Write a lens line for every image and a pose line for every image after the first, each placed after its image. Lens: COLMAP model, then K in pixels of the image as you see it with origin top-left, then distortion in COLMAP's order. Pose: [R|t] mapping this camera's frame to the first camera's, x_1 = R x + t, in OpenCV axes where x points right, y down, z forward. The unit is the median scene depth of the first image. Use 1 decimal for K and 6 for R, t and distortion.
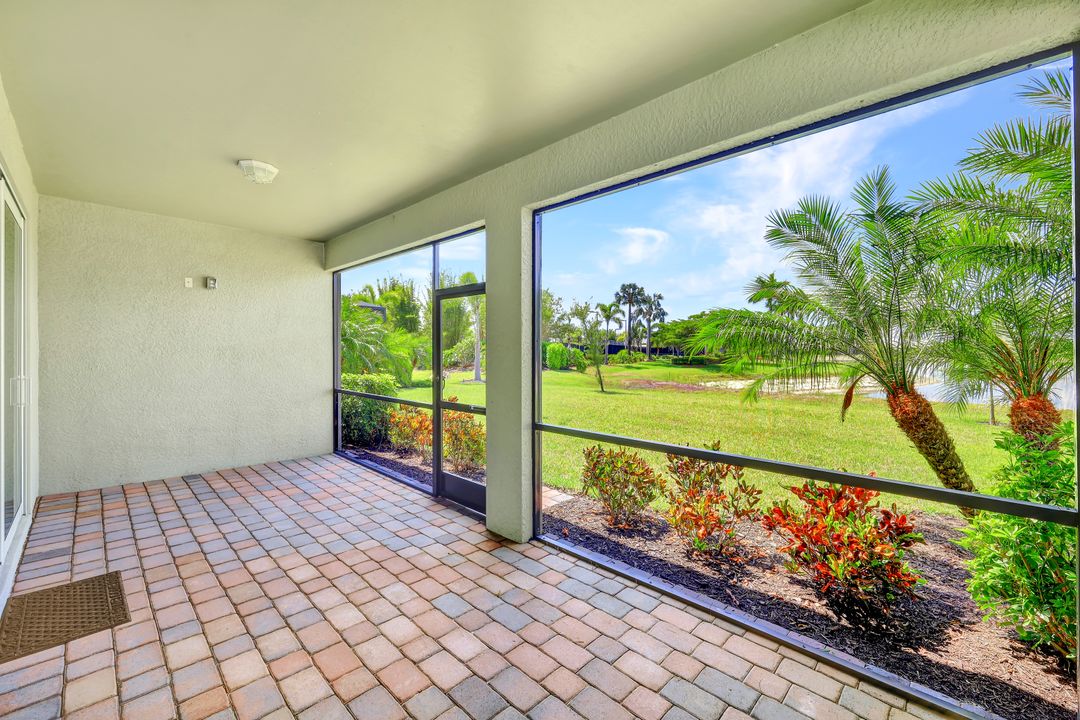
lens RADIAL K [[437.3, 0, 536.2], [0, 437.3, 353.7], [0, 0, 1]] dist [0.001495, 0.000344]
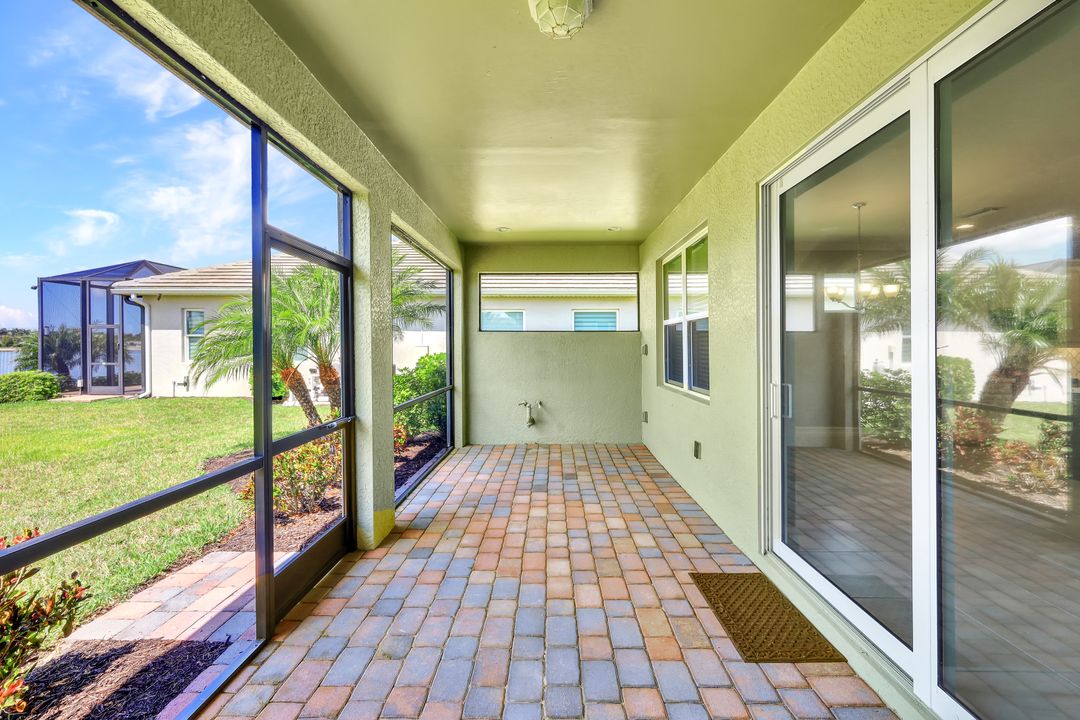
lens RADIAL K [[431.2, 0, 542.3], [0, 431.2, 350.9], [0, 0, 1]] dist [-0.000989, 0.000182]
pose [[-0.682643, -0.012109, 0.730651, -1.259805], [0.002134, 0.999825, 0.018565, -0.014871], [-0.730749, 0.014233, -0.682498, 1.744414]]
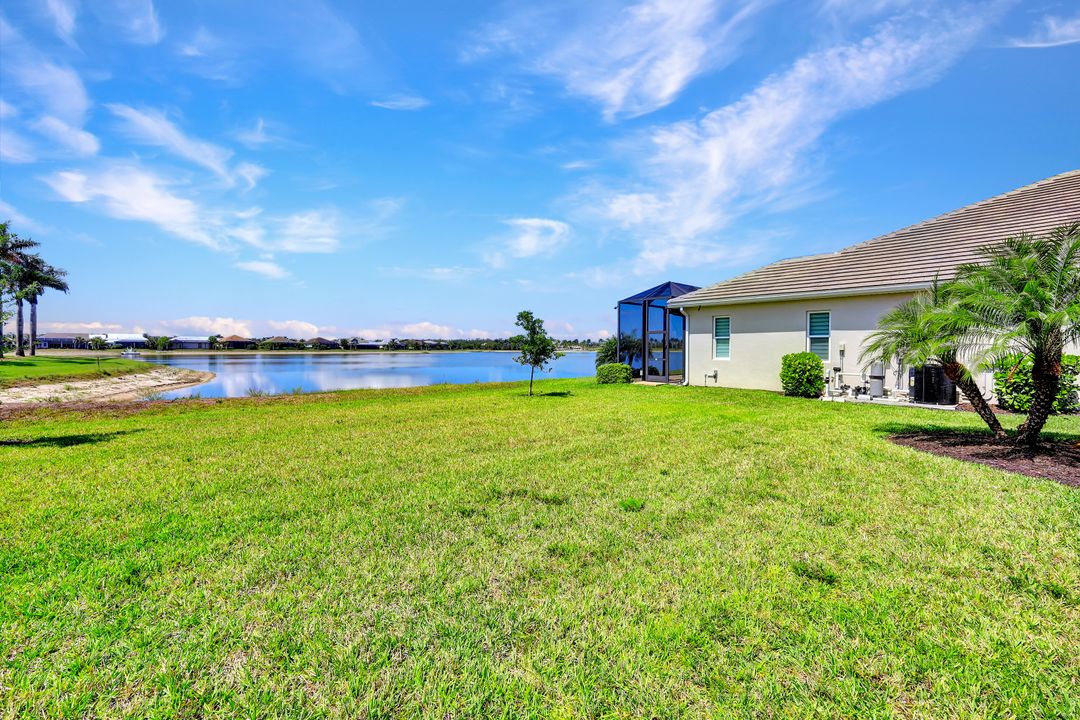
lens RADIAL K [[437.3, 0, 536.2], [0, 437.3, 353.7], [0, 0, 1]] dist [0.001495, 0.000344]
pose [[0.010276, -0.012188, 0.999873, -1.241122], [0.008148, 0.999894, 0.012104, 0.021096], [-0.999914, 0.008022, 0.010374, 3.813834]]
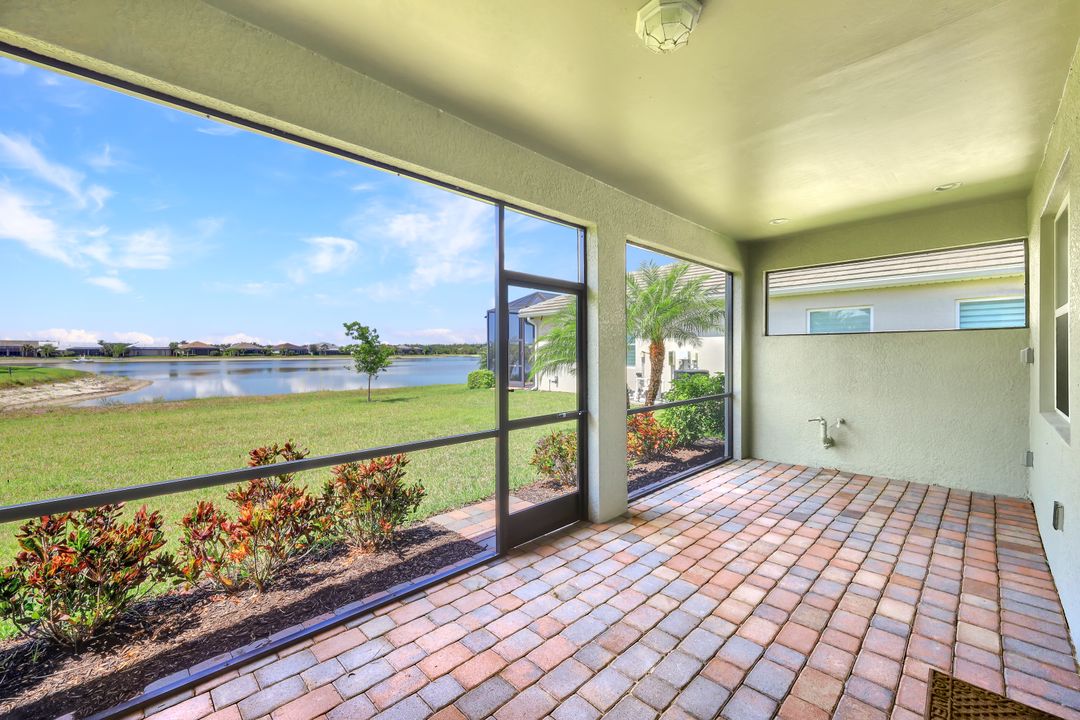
lens RADIAL K [[433.6, 0, 541.9], [0, 433.6, 358.4], [0, 0, 1]] dist [-0.000297, -0.000122]
pose [[0.021576, -0.015529, 0.999647, -1.488284], [0.013032, 0.999799, 0.015250, -0.014441], [-0.999682, 0.012699, 0.021774, 1.449538]]
